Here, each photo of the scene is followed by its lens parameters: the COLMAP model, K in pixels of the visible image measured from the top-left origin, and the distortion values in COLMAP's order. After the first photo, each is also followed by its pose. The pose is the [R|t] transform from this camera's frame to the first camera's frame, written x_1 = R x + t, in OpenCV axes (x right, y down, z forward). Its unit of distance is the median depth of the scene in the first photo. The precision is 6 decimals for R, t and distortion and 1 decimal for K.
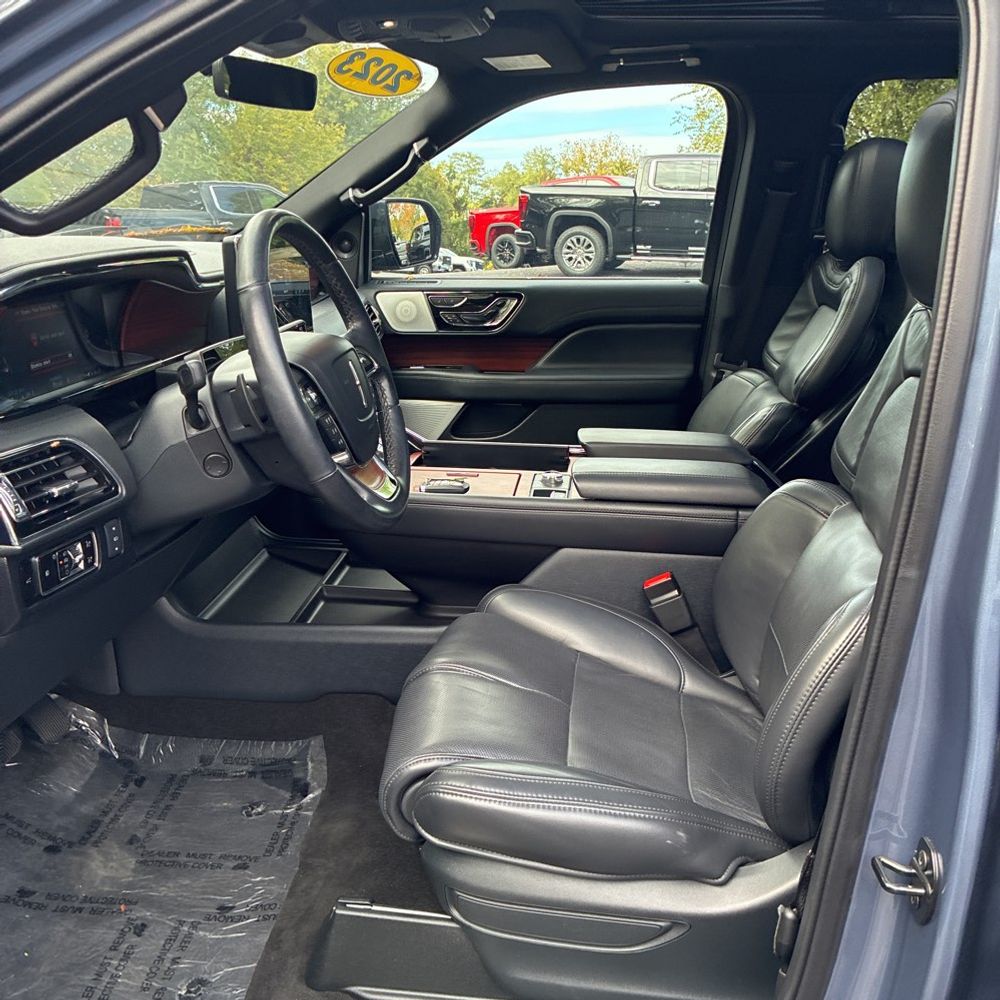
lens RADIAL K [[1028.8, 0, 516.8], [0, 1028.8, 476.5], [0, 0, 1]] dist [0.000380, -0.042333]
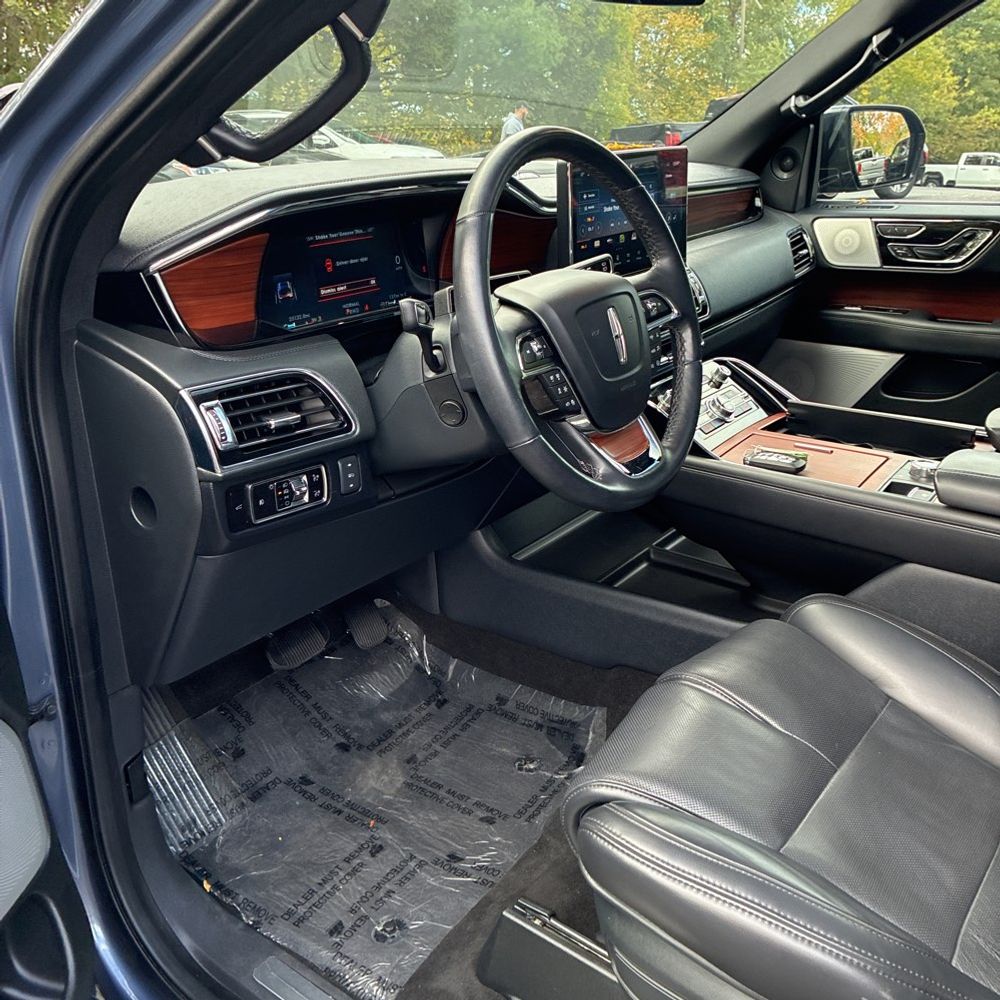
lens RADIAL K [[1021.4, 0, 483.4], [0, 1021.4, 481.5], [0, 0, 1]] dist [-0.006326, 0.009329]
pose [[0.839887, 0.155885, -0.519893, 0.168711], [-0.110621, 0.986927, 0.117213, -0.046472], [0.531368, -0.040935, 0.846151, 0.178255]]
